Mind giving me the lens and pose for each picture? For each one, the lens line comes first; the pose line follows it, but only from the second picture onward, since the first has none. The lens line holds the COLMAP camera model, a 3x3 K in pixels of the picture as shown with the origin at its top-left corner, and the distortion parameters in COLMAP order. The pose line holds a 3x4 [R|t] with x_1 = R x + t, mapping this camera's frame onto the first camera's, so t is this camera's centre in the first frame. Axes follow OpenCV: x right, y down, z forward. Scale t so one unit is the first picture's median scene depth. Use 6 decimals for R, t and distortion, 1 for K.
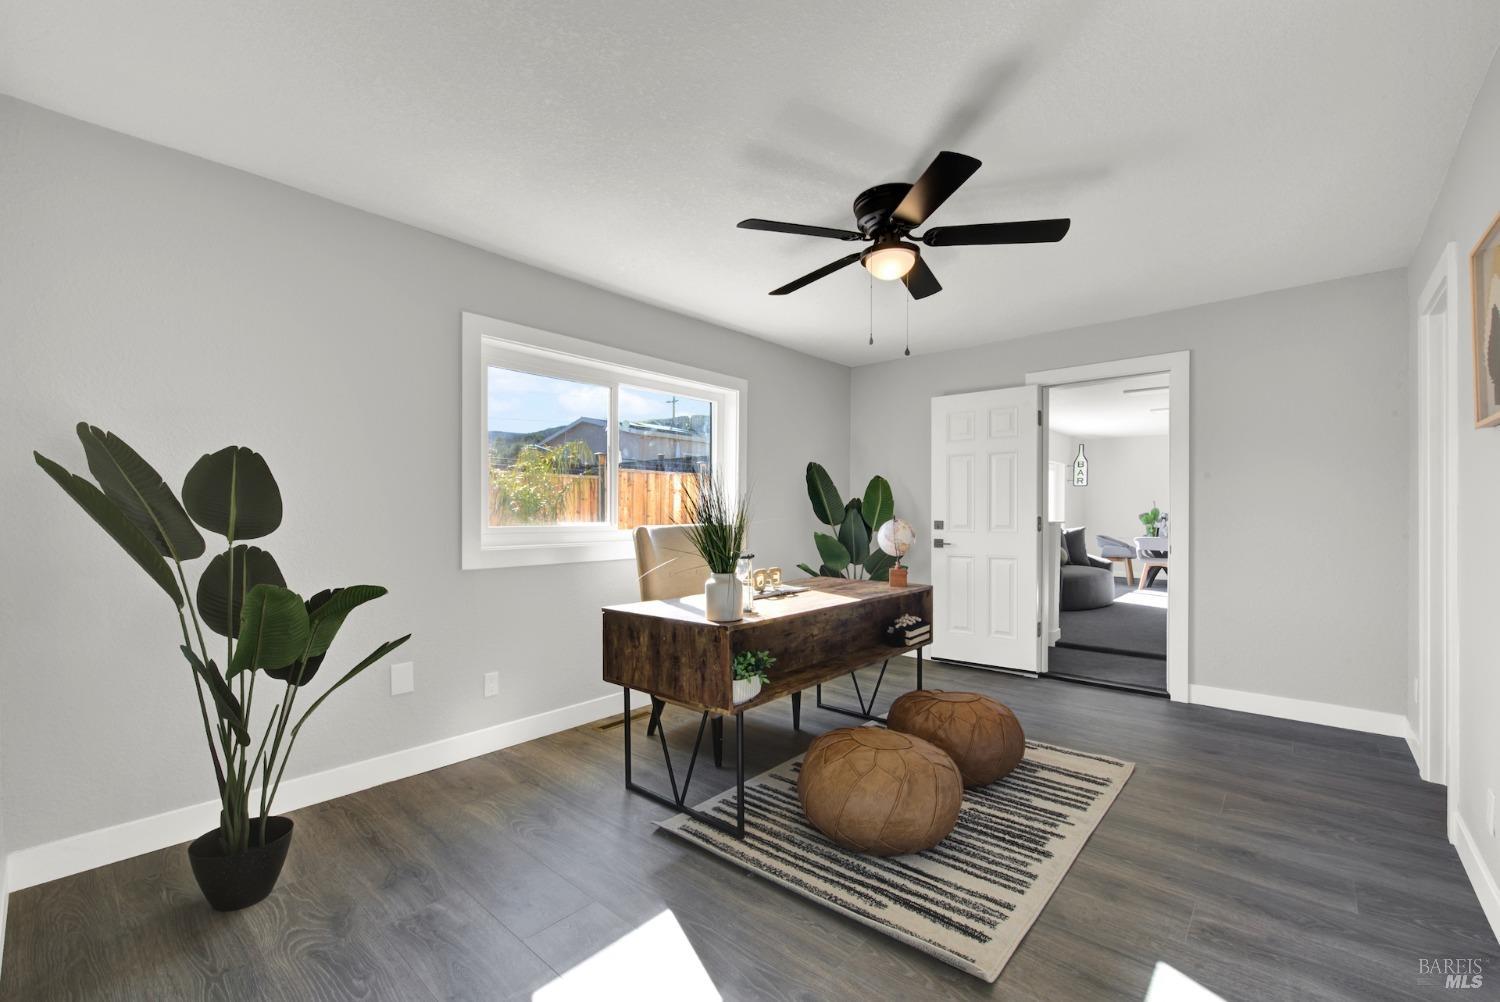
lens RADIAL K [[614.8, 0, 749.9], [0, 614.8, 508.2], [0, 0, 1]] dist [0.000524, 0.000045]
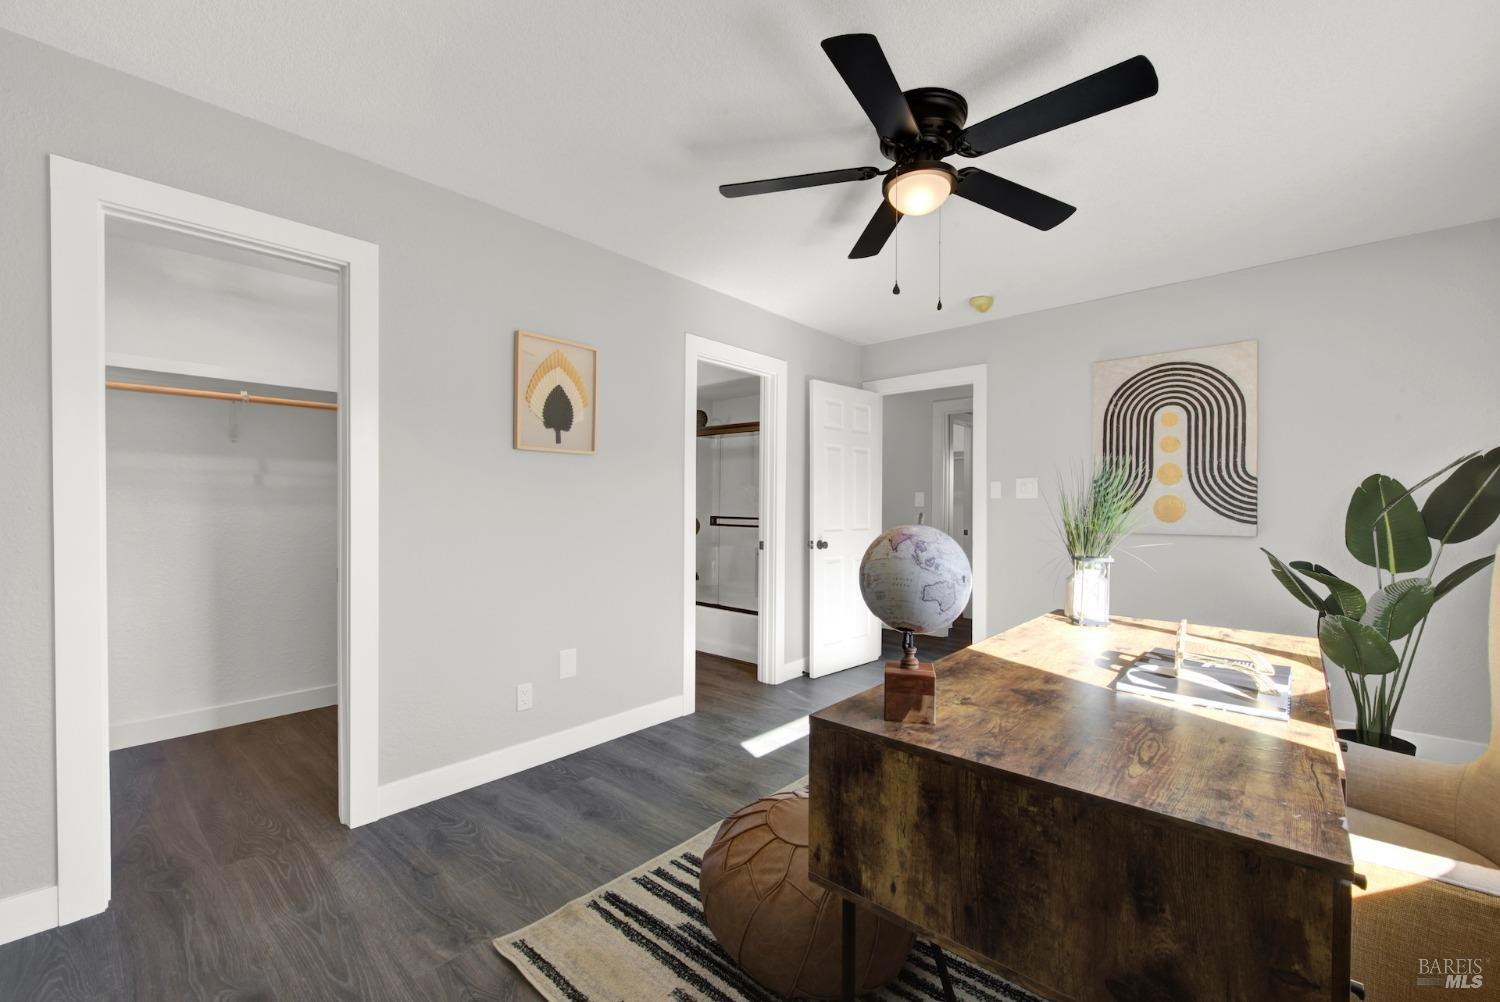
lens RADIAL K [[614.8, 0, 749.9], [0, 614.8, 508.2], [0, 0, 1]] dist [0.000524, 0.000045]
pose [[-0.999966, -0.001512, 0.008099, 0.440630], [-0.001492, 0.999996, 0.002463, 0.013168], [-0.008103, 0.002451, -0.999964, 1.800098]]
